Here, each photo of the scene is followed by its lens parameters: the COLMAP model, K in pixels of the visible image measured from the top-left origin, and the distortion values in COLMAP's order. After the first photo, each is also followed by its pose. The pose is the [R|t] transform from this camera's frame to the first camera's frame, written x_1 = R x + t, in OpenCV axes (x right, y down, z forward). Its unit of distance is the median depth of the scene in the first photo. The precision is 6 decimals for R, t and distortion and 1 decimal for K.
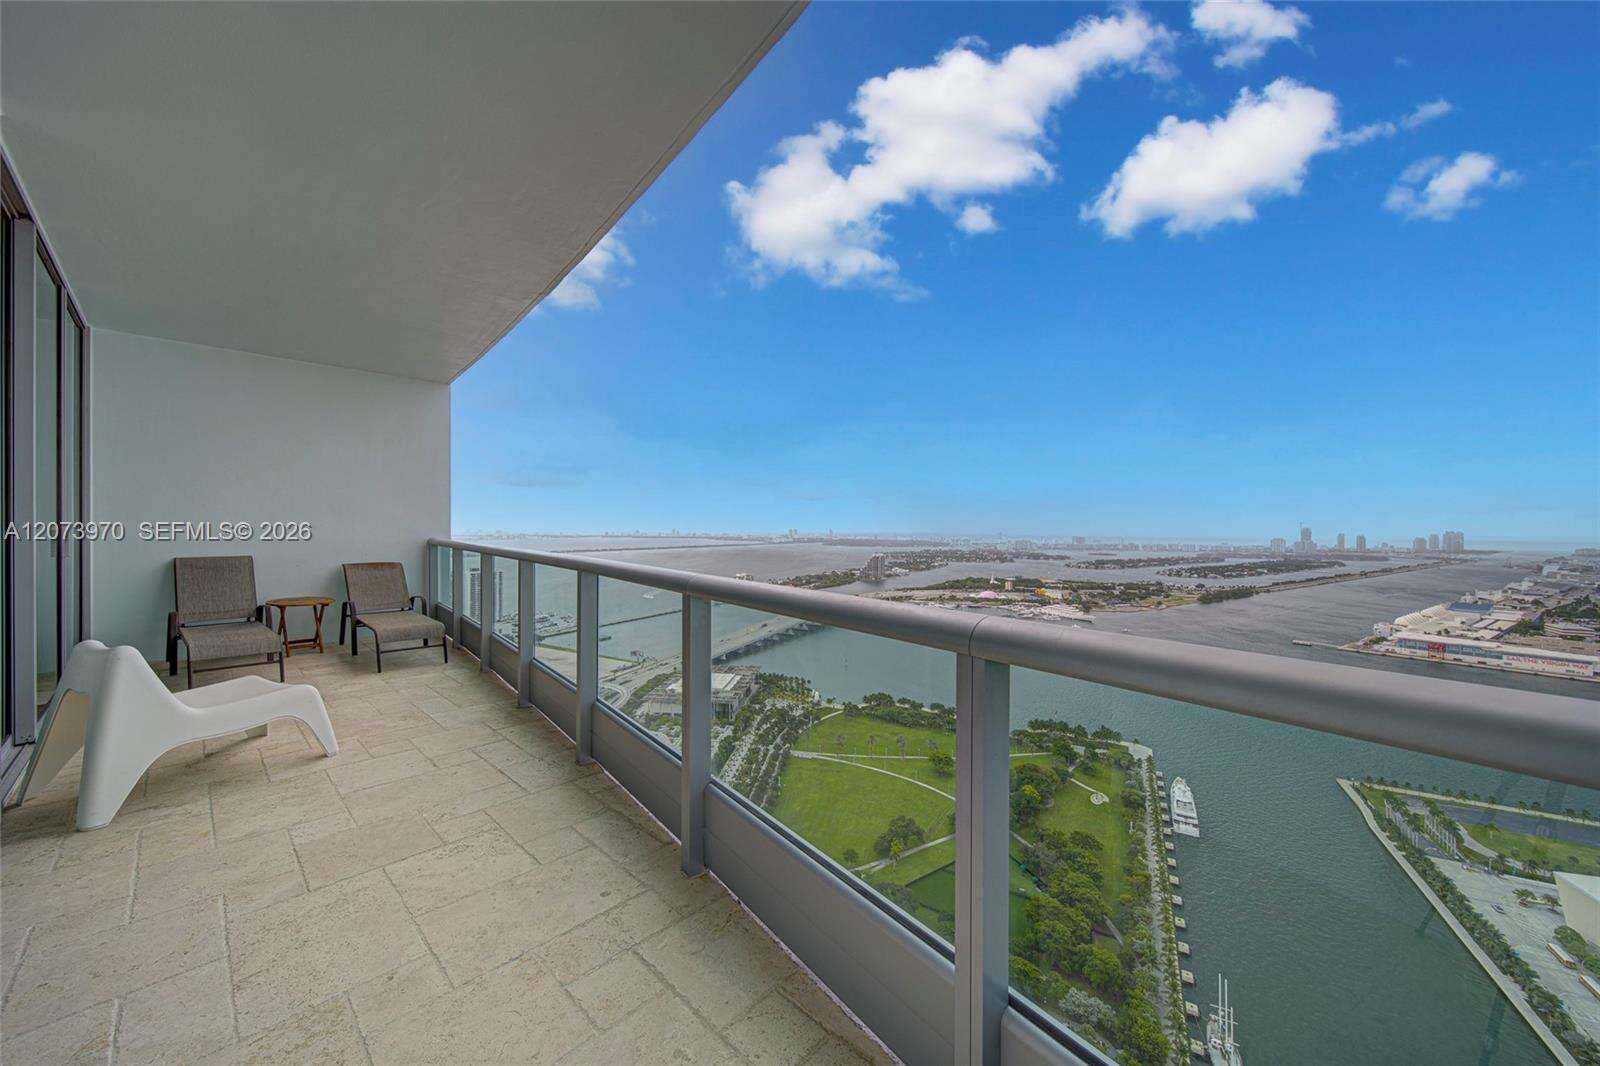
lens RADIAL K [[561.9, 0, 793.4], [0, 561.9, 524.9], [0, 0, 1]] dist [-0.002066, -0.000666]
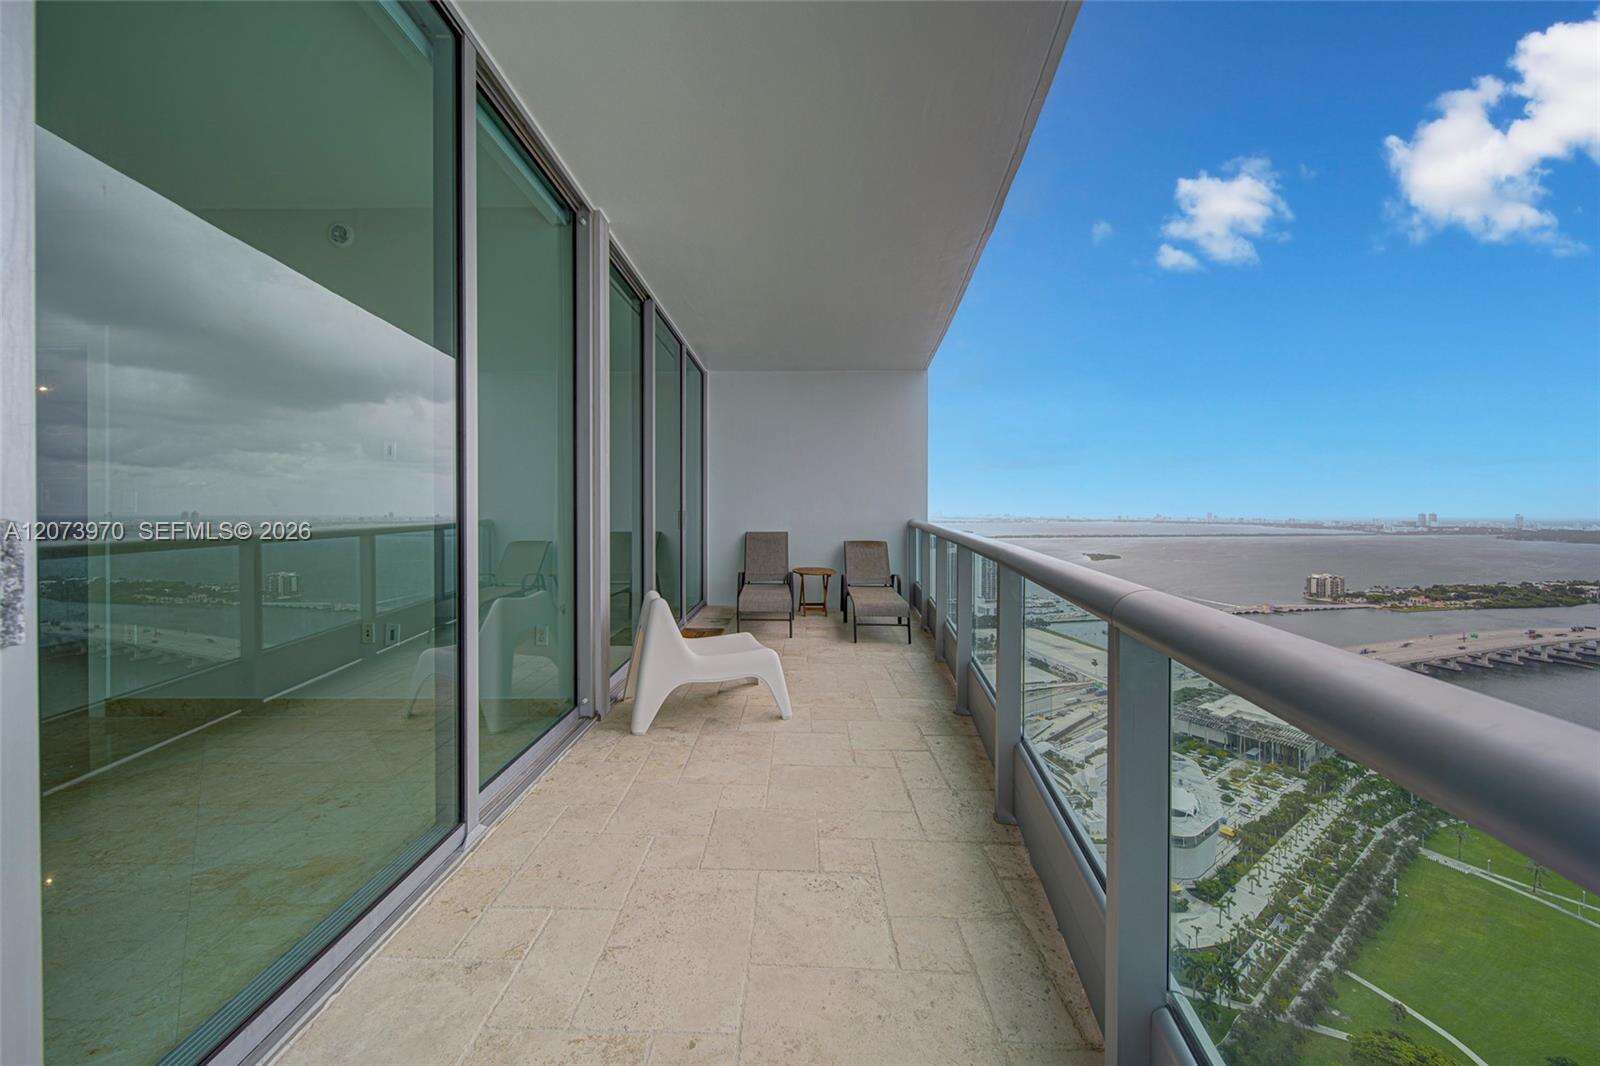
lens RADIAL K [[571.7, 0, 795.9], [0, 571.7, 511.6], [0, 0, 1]] dist [-0.000053, -0.001394]
pose [[0.669943, 0.000752, -0.742412, 0.003492], [0.003573, 0.999985, 0.004237, 0.003464], [0.742404, -0.005491, 0.669930, 0.136933]]
